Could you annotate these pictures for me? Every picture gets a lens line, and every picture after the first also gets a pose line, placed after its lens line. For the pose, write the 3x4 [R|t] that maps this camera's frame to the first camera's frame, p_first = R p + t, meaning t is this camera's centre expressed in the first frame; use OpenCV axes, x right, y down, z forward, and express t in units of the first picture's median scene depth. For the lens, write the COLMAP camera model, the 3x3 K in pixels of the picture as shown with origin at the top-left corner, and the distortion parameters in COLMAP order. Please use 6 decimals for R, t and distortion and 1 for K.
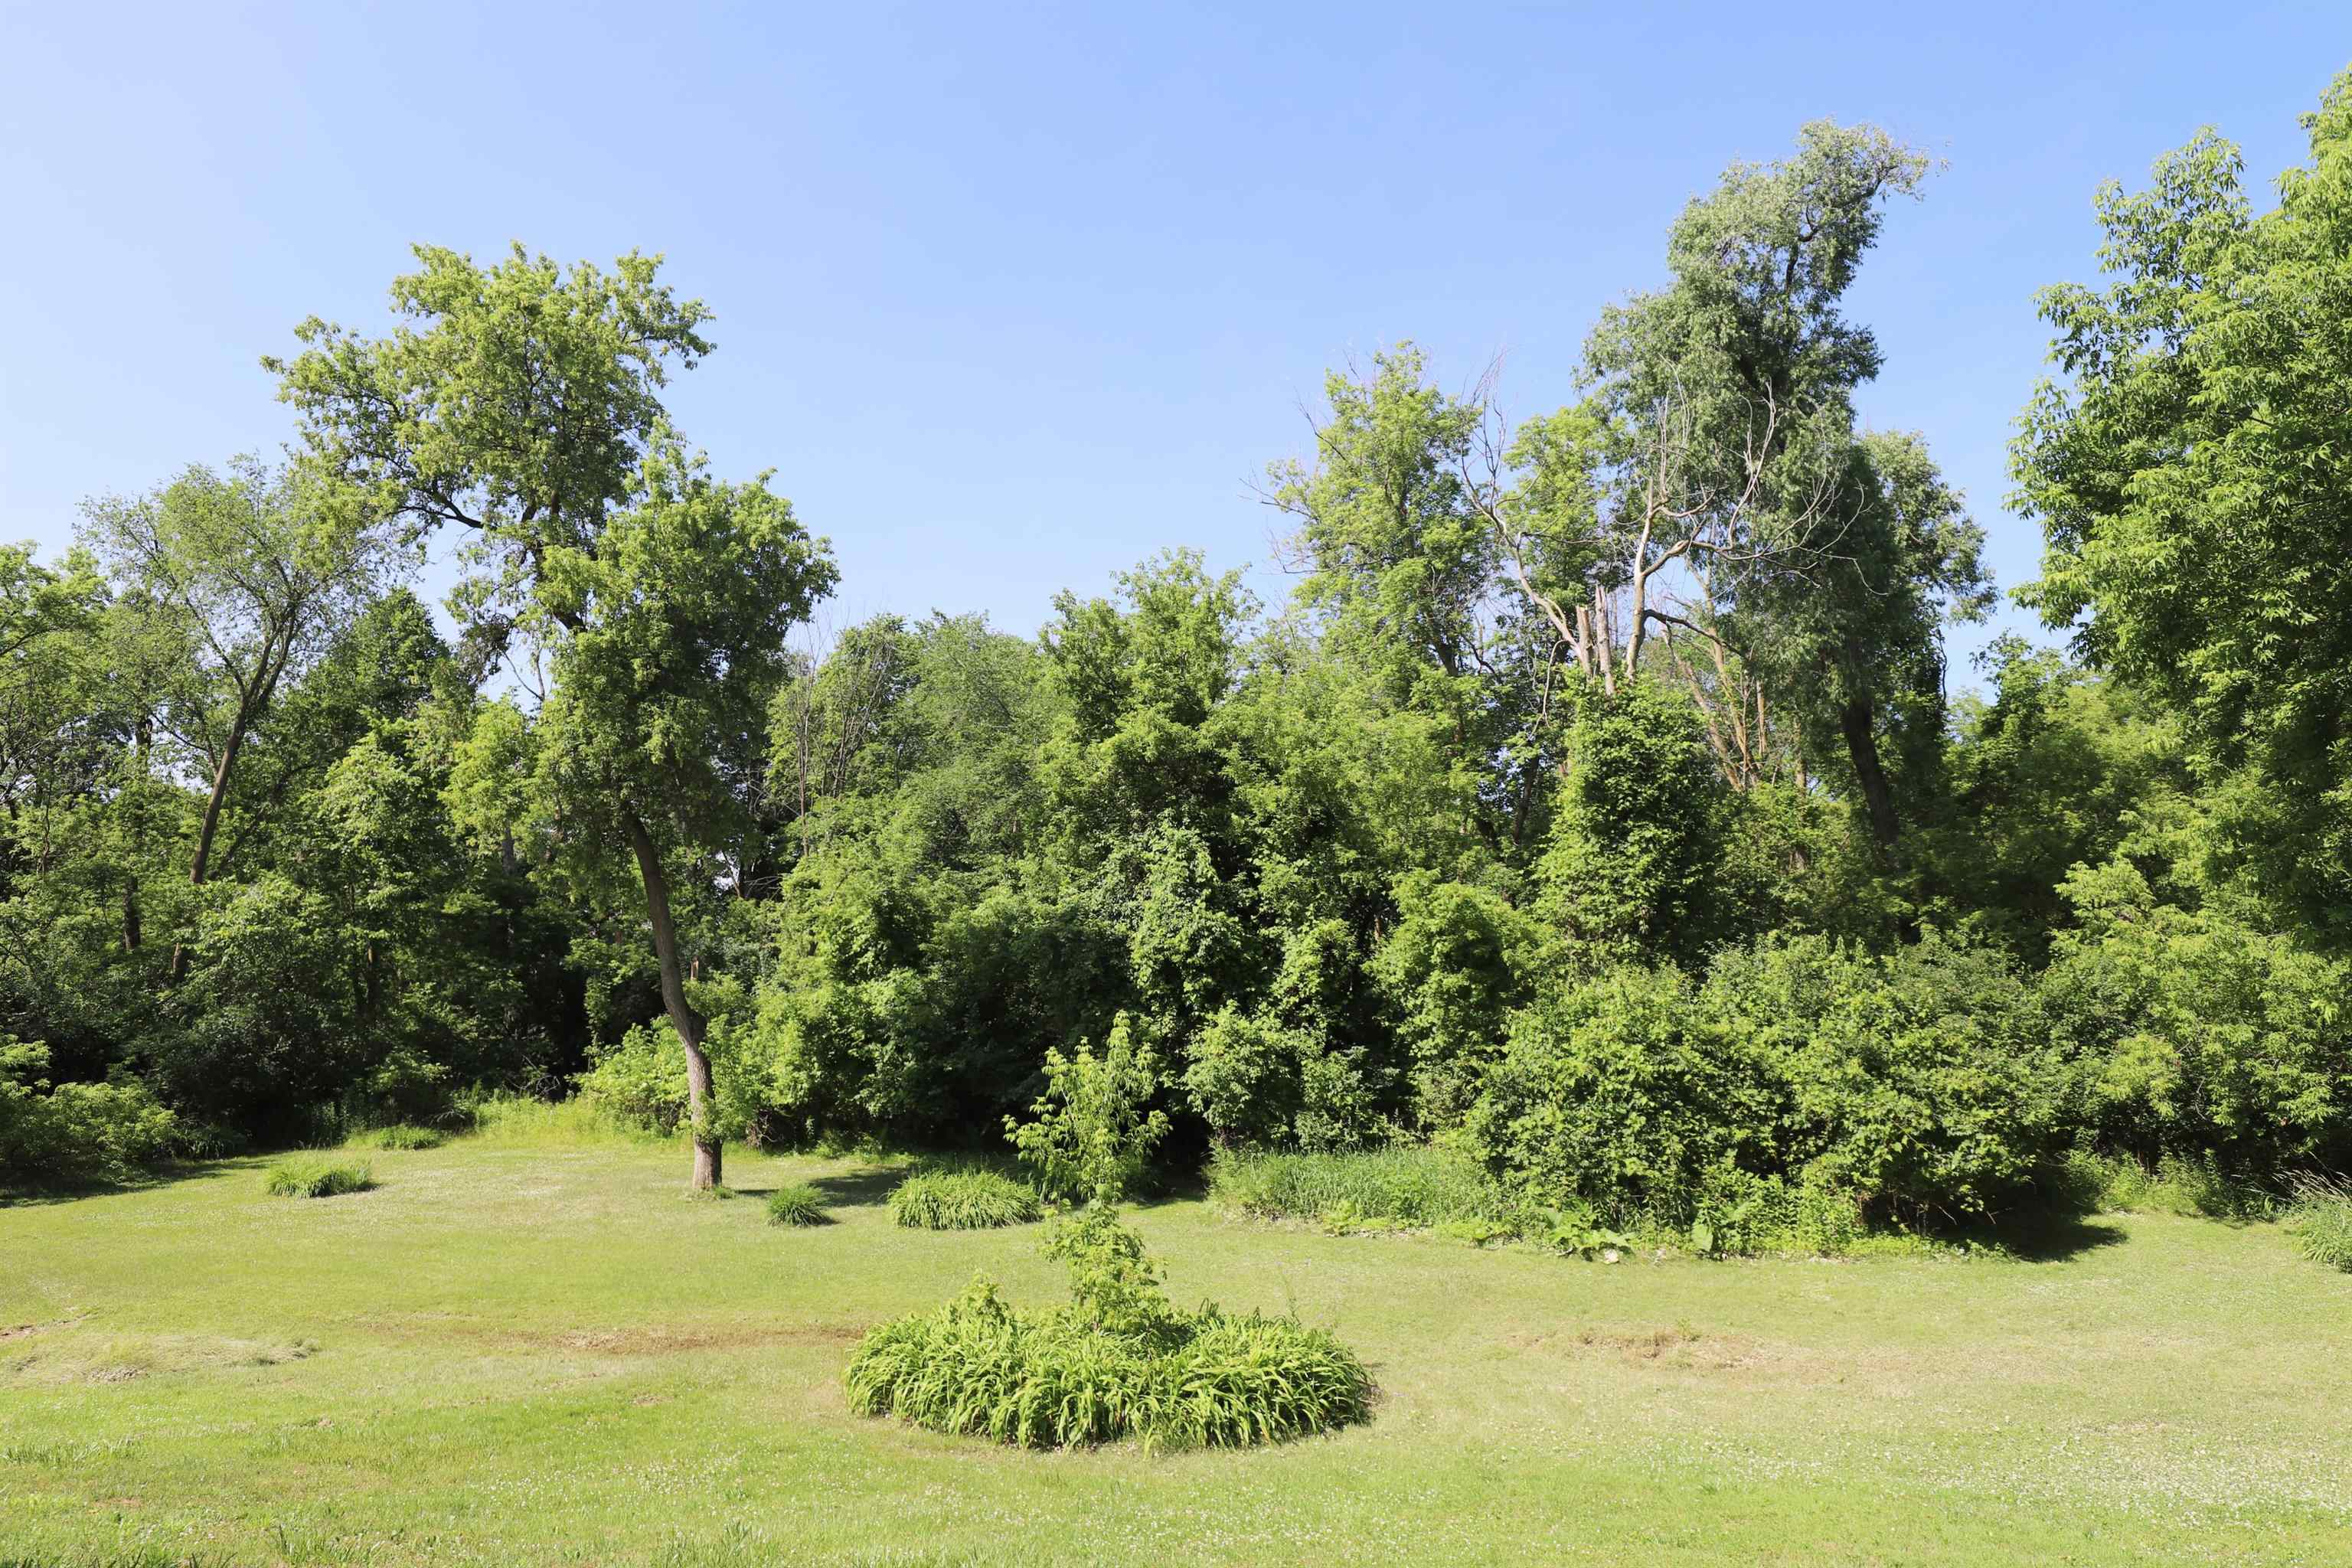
lens RADIAL K [[1410.0, 0, 1175.3], [0, 1410.0, 783.2], [0, 0, 1]] dist [-0.012685, -0.000871]
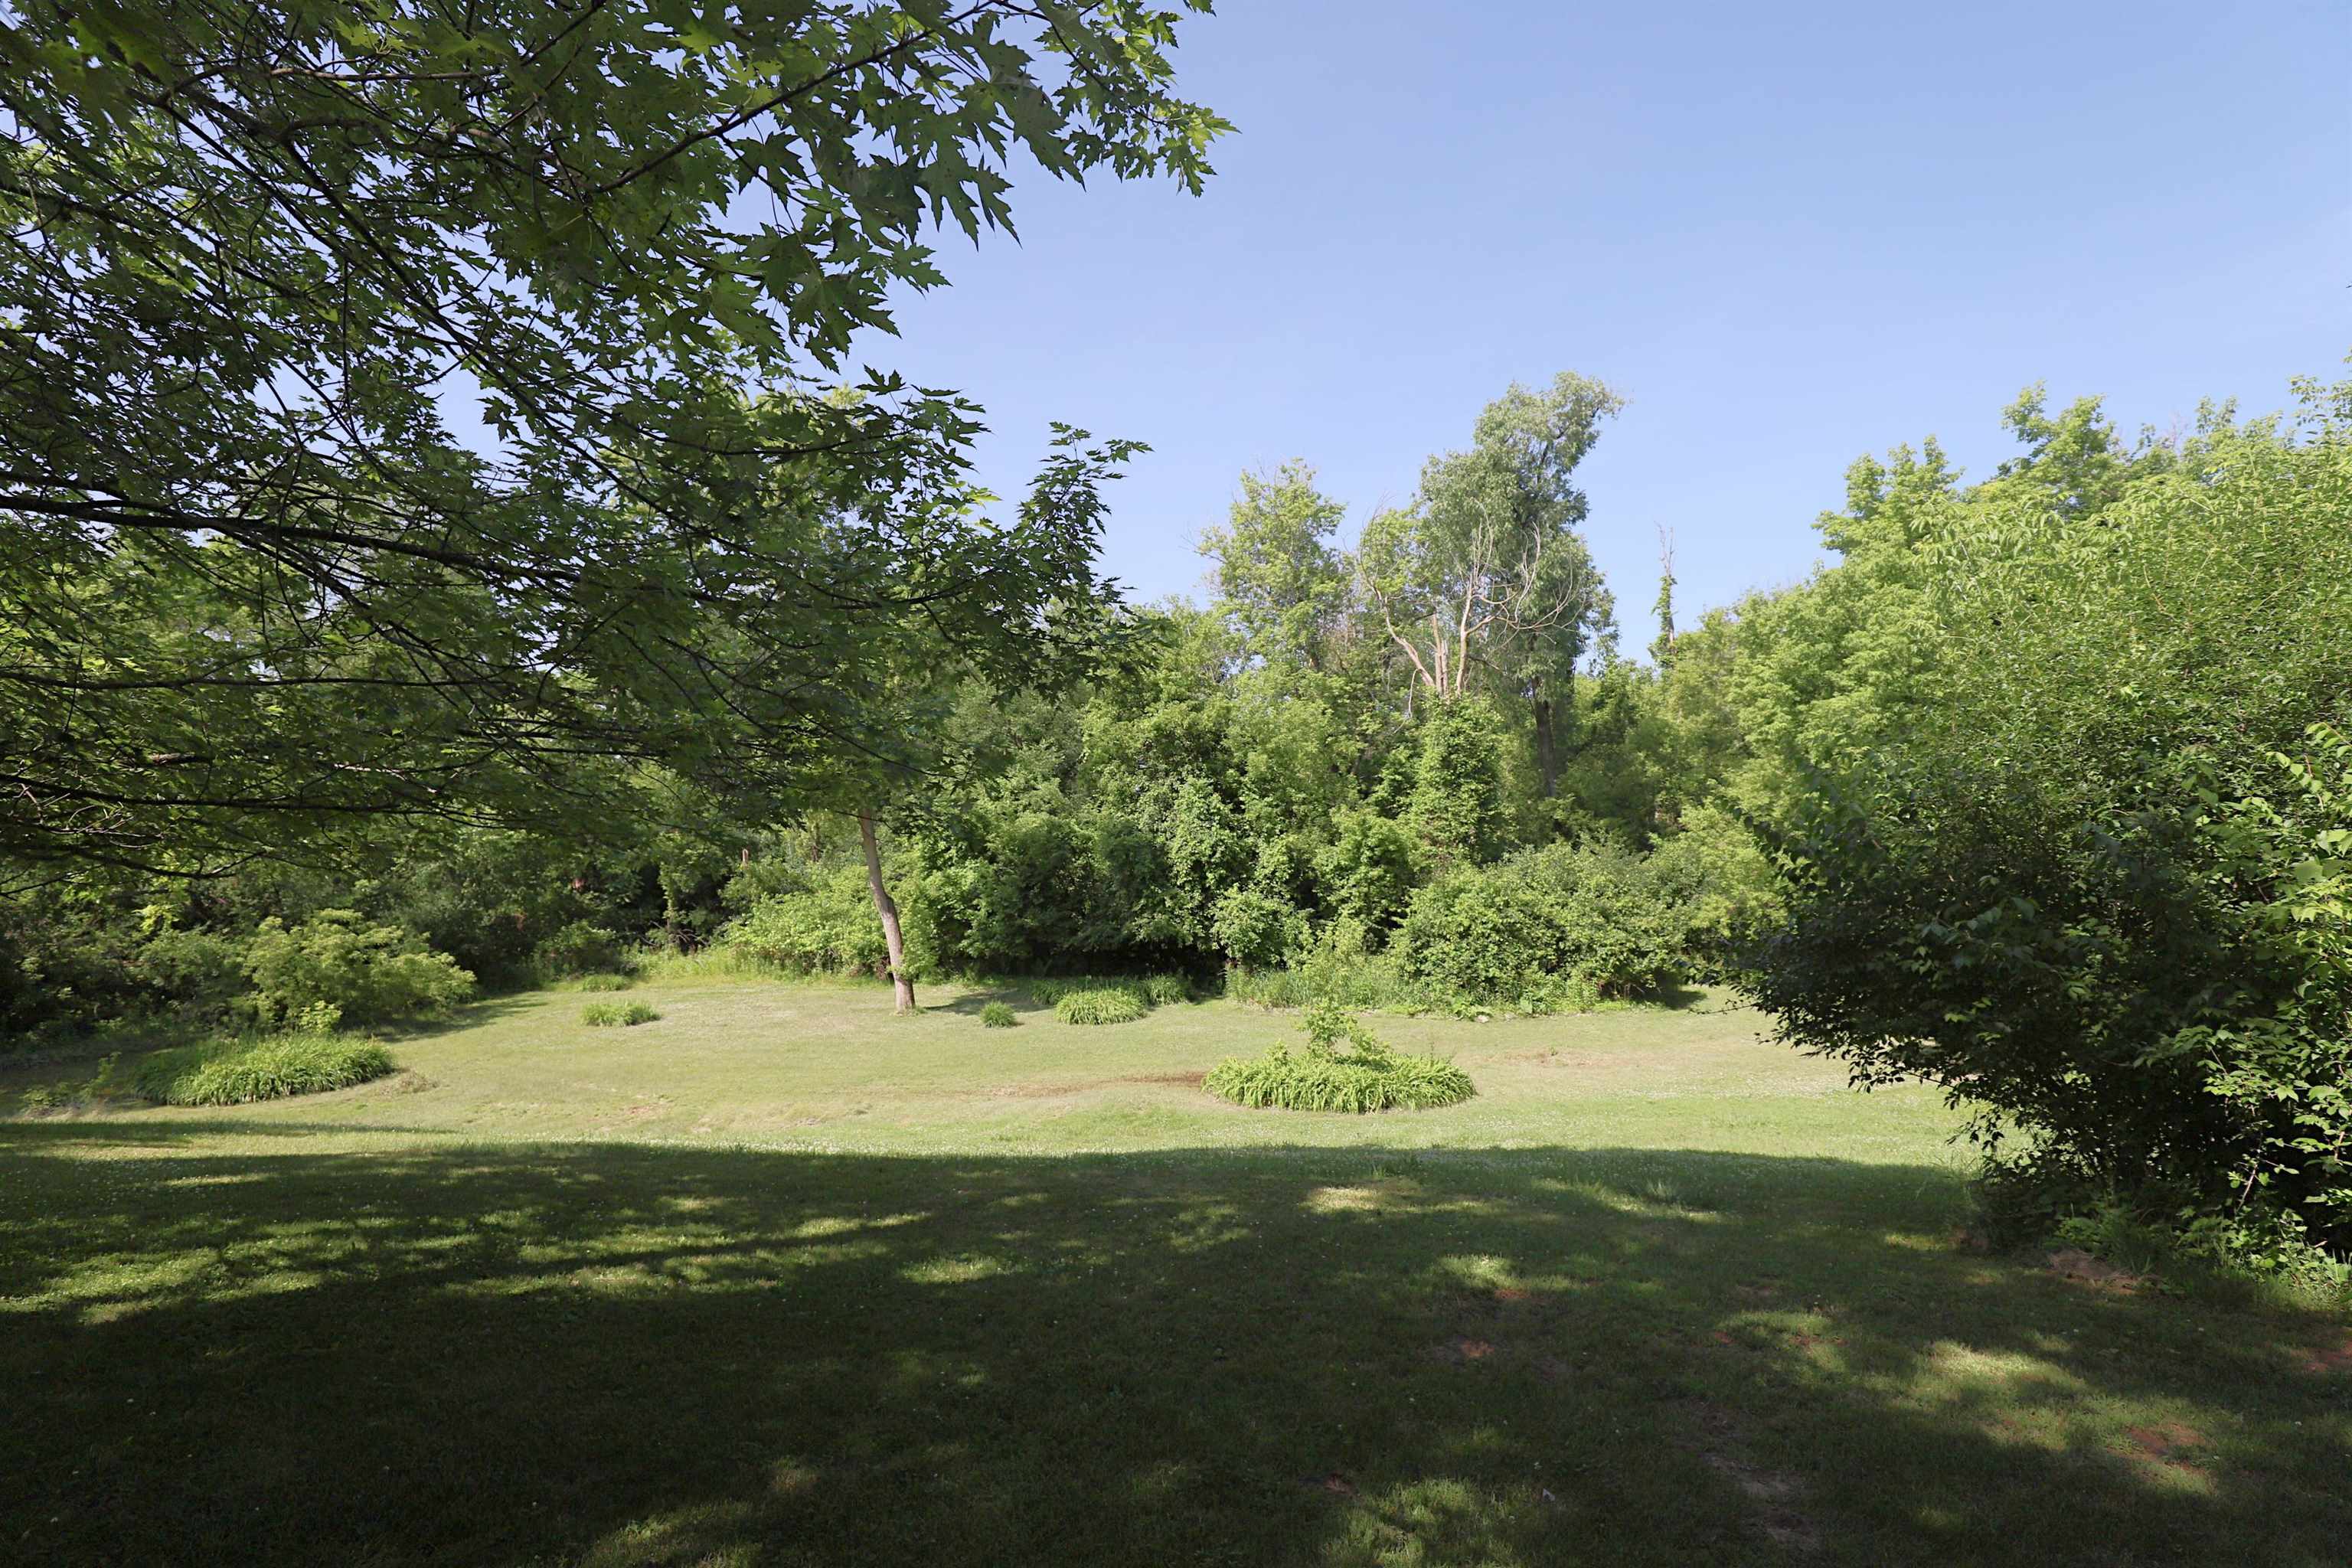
lens RADIAL K [[1091.6, 0, 1177.1], [0, 1091.6, 787.2], [0, 0, 1]] dist [-0.031153, 0.000605]
pose [[0.970668, 0.000179, 0.240422, -0.345405], [-0.024101, 0.995035, 0.096561, -0.084752], [-0.239211, -0.099523, 0.965854, -0.230564]]
